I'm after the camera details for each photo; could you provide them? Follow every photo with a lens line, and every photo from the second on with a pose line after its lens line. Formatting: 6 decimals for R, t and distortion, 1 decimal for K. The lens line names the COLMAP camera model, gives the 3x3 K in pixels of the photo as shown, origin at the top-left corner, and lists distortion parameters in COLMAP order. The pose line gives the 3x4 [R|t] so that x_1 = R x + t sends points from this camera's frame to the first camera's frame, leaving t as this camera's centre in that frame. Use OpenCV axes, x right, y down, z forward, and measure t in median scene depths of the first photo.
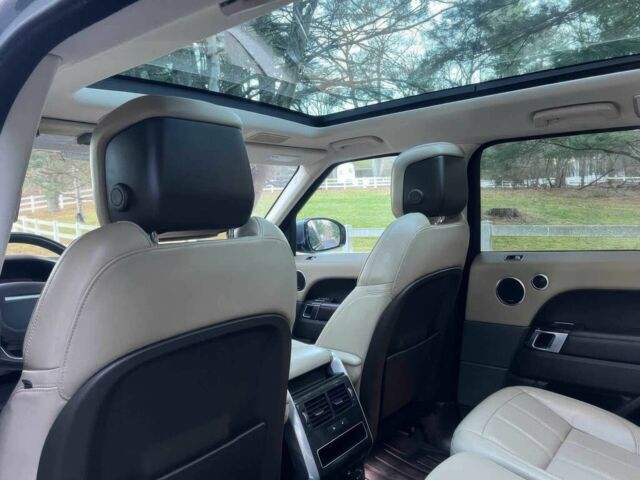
lens RADIAL K [[487.4, 0, 320.0], [0, 487.4, 240.0], [0, 0, 1]] dist [0.025279, -0.004508]
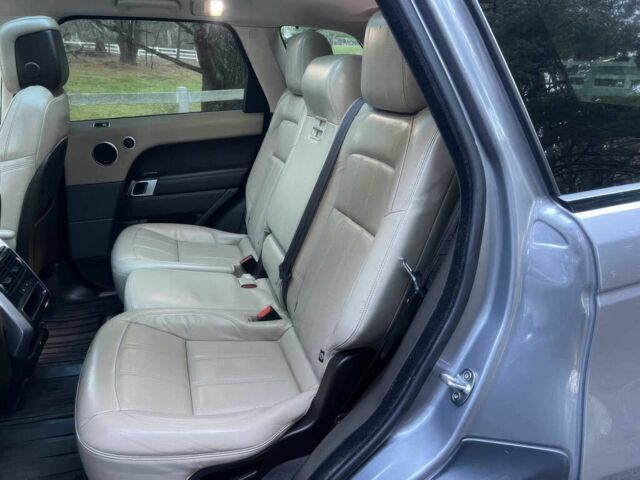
lens RADIAL K [[487.4, 0, 320.0], [0, 487.4, 240.0], [0, 0, 1]] dist [0.025279, -0.004508]
pose [[0.556918, -0.259617, 0.788949, -0.327995], [0.047670, 0.958317, 0.281701, -0.006126], [-0.829198, -0.119275, 0.546080, -0.115521]]
